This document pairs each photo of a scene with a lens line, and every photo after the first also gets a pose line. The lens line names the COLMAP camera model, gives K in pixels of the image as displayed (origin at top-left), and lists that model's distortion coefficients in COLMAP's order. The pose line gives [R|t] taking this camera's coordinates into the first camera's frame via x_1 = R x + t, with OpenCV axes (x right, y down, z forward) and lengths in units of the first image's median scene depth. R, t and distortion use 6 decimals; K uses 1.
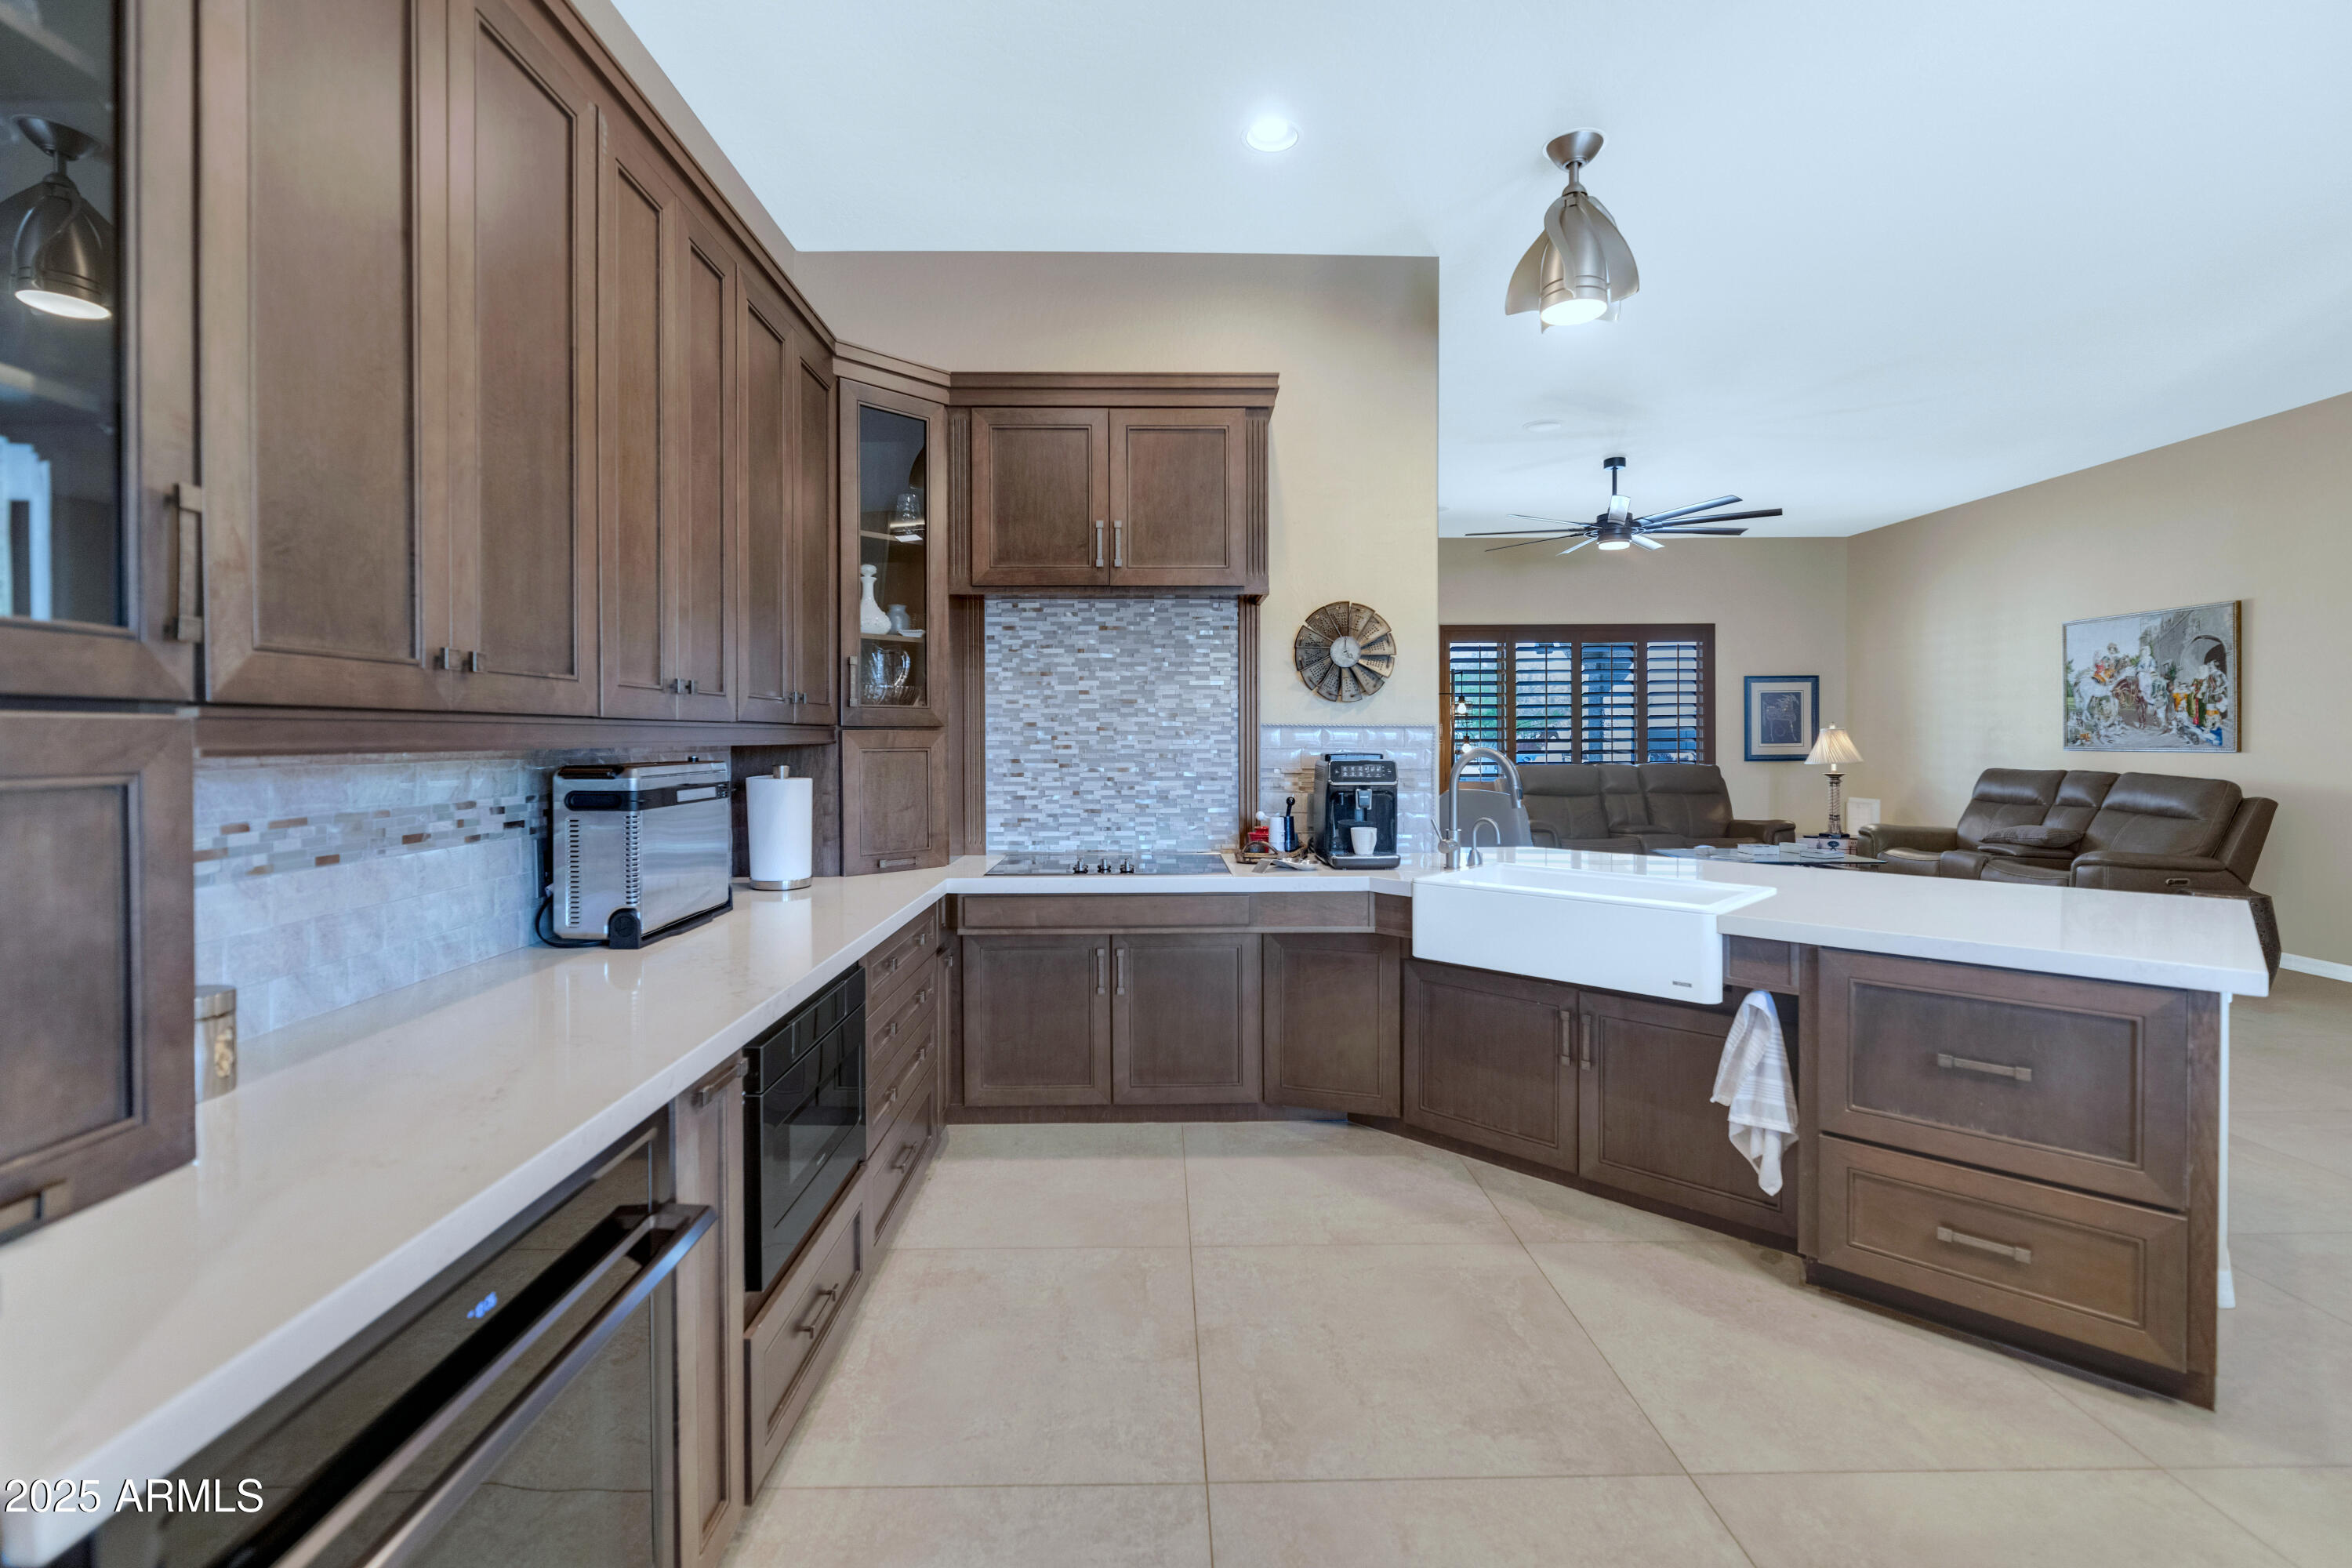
lens RADIAL K [[1041.7, 0, 1180.4], [0, 1041.7, 745.6], [0, 0, 1]] dist [0.000884, 0.000057]
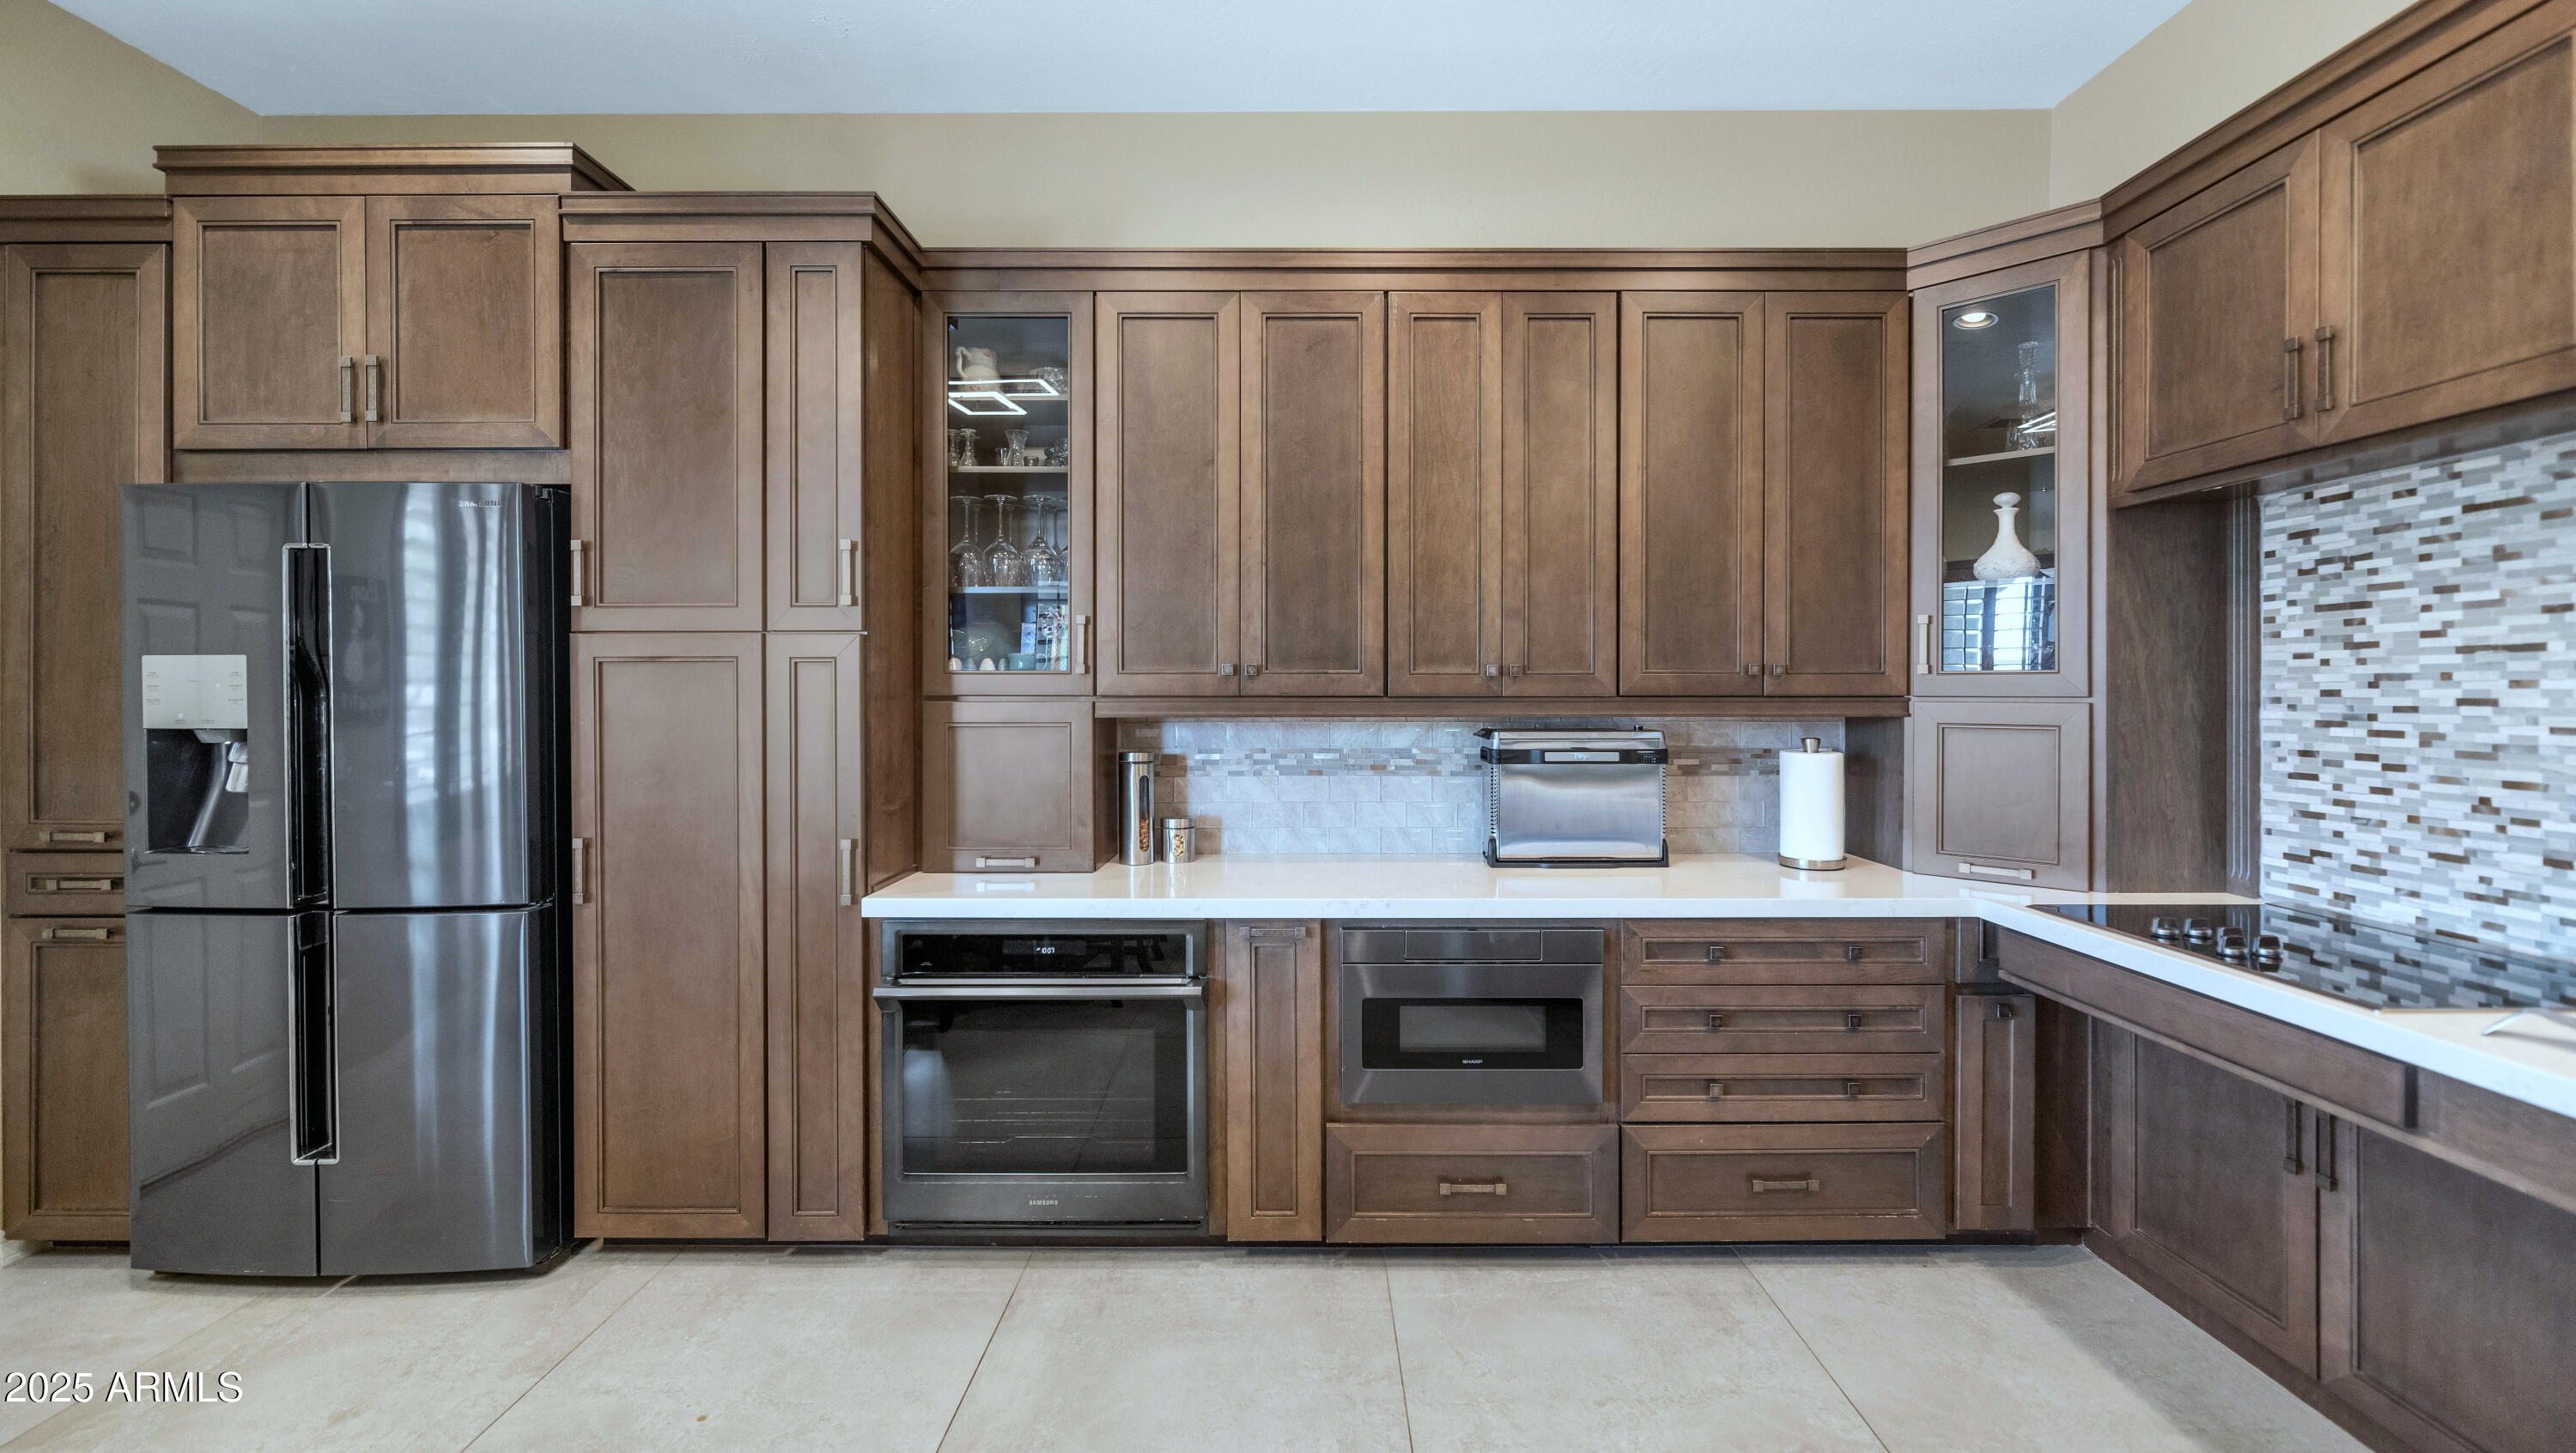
lens RADIAL K [[1056.4, 0, 1298.3], [0, 1056.4, 690.2], [0, 0, 1]] dist [-0.002570, -0.000222]
pose [[-0.022450, 0.003236, -0.999743, 0.463982], [-0.008165, 0.999961, 0.003420, -0.019369], [0.999715, 0.008240, -0.022423, 0.431412]]
